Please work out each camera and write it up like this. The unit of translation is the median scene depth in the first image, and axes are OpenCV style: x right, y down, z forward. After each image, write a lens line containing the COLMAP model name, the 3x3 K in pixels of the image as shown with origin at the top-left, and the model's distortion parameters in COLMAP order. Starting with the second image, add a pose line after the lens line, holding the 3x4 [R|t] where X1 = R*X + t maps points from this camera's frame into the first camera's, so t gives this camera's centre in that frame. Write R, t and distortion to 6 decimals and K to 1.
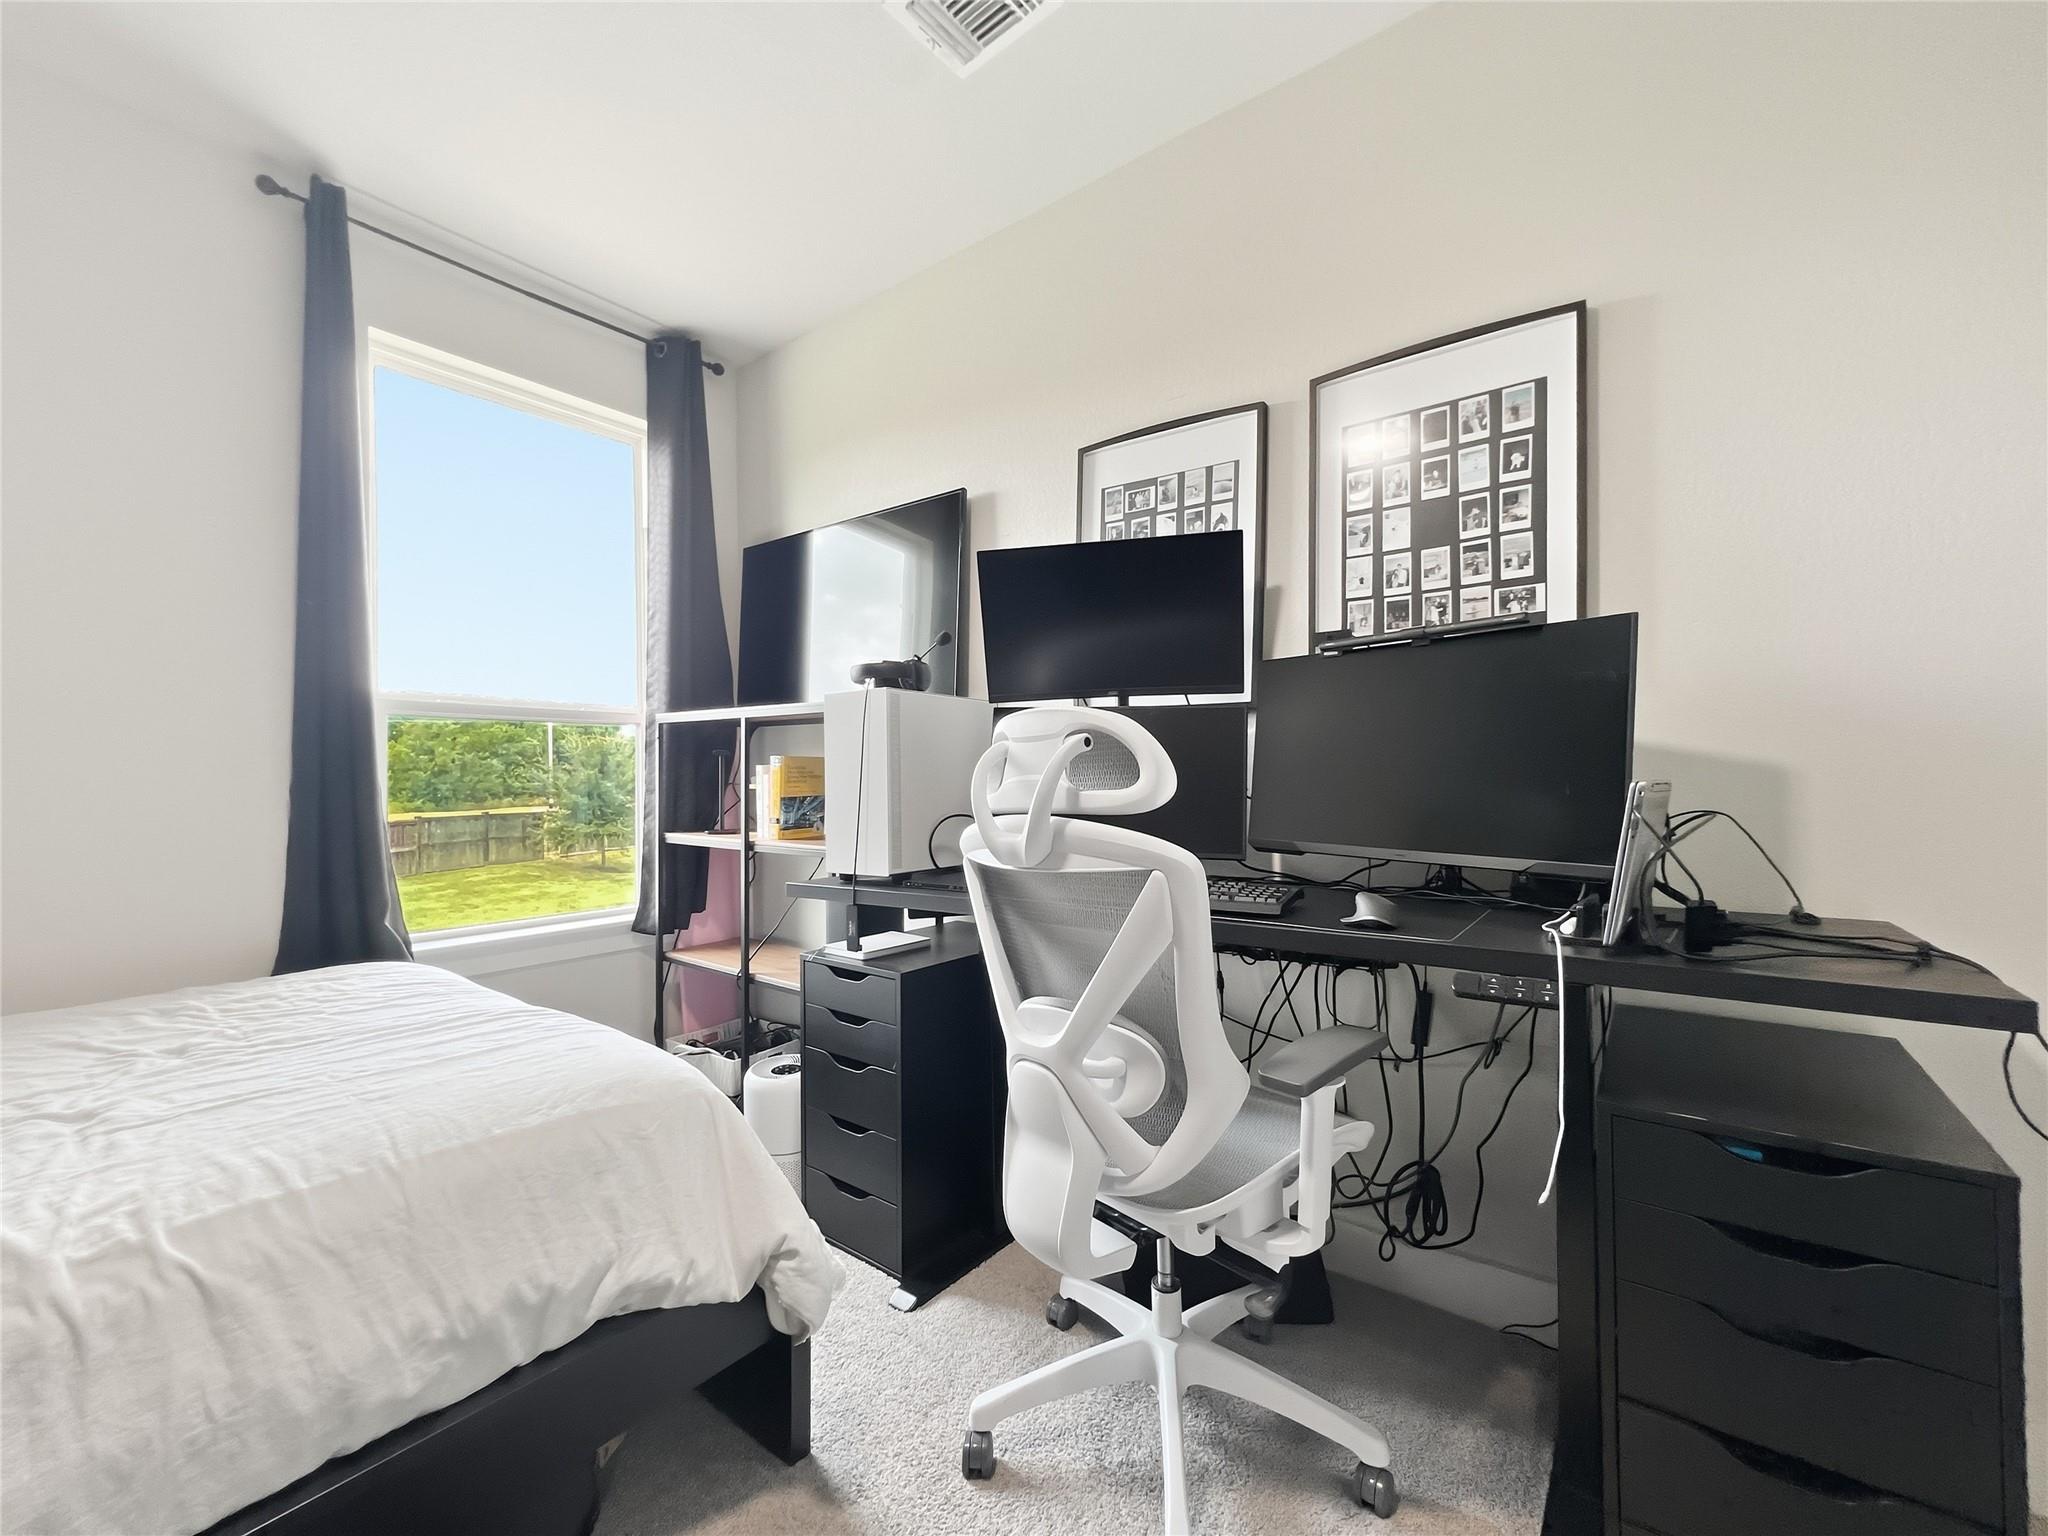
lens RADIAL K [[836.1, 0, 1024.0], [0, 836.1, 768.0], [0, 0, 1]] dist [0.002292, 0.000604]
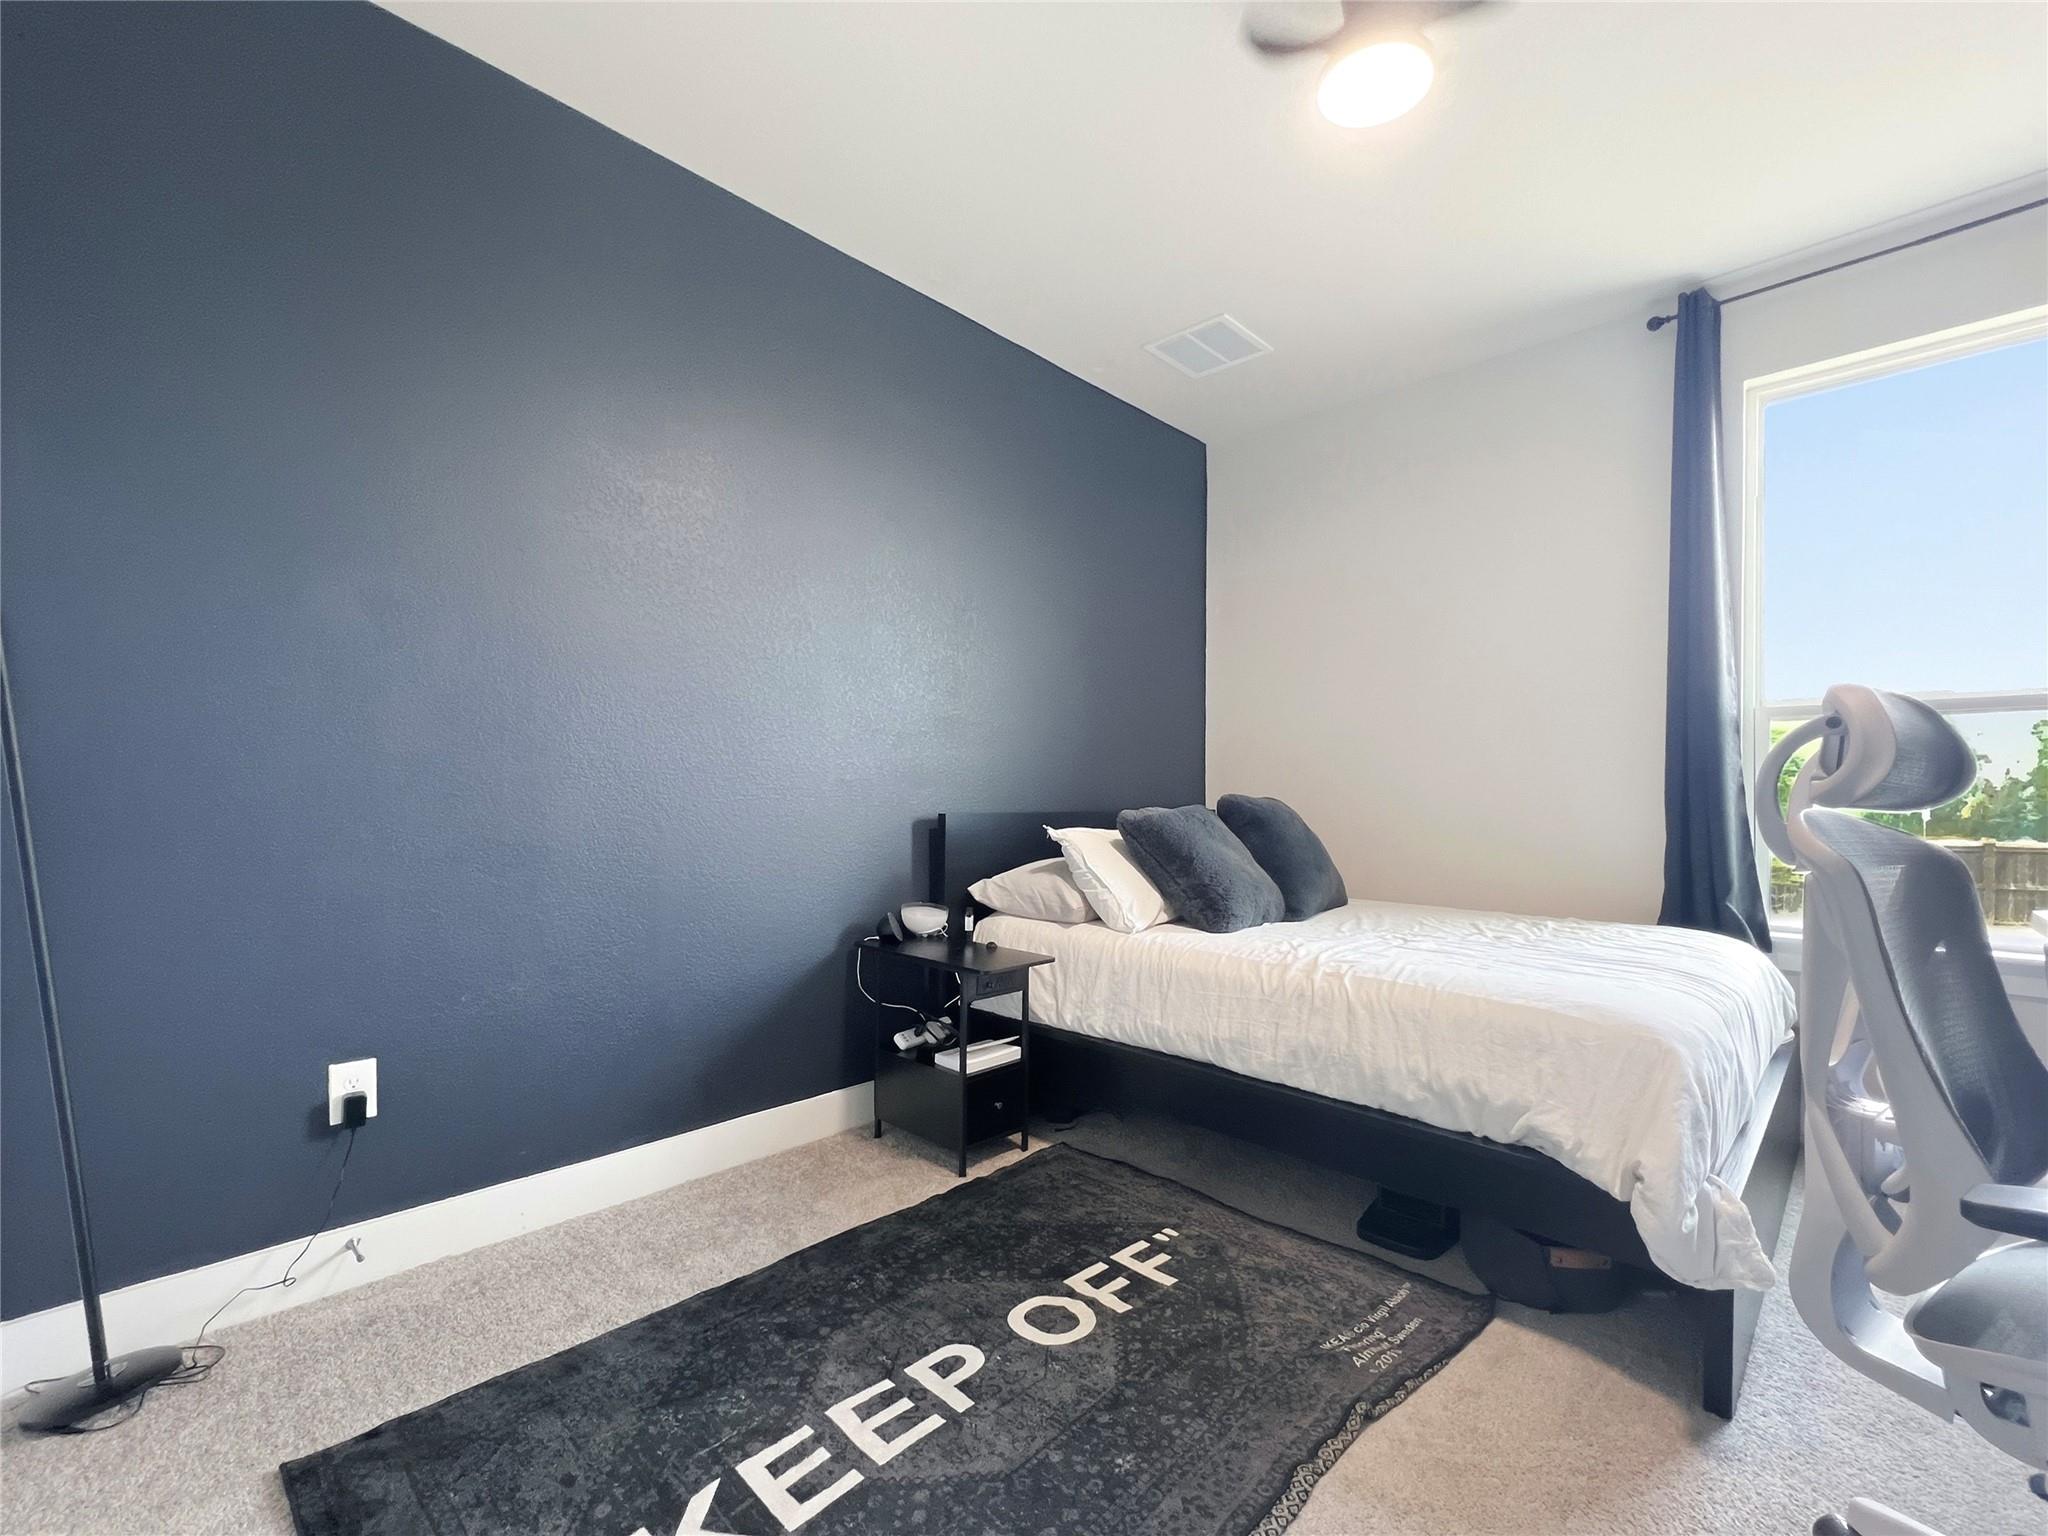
lens RADIAL K [[836.1, 0, 1024.0], [0, 836.1, 768.0], [0, 0, 1]] dist [0.002292, 0.000604]
pose [[-0.110084, -0.013218, -0.993834, 1.017727], [0.014462, 0.999784, -0.014899, 0.016695], [0.993817, -0.016013, -0.109869, 0.300012]]
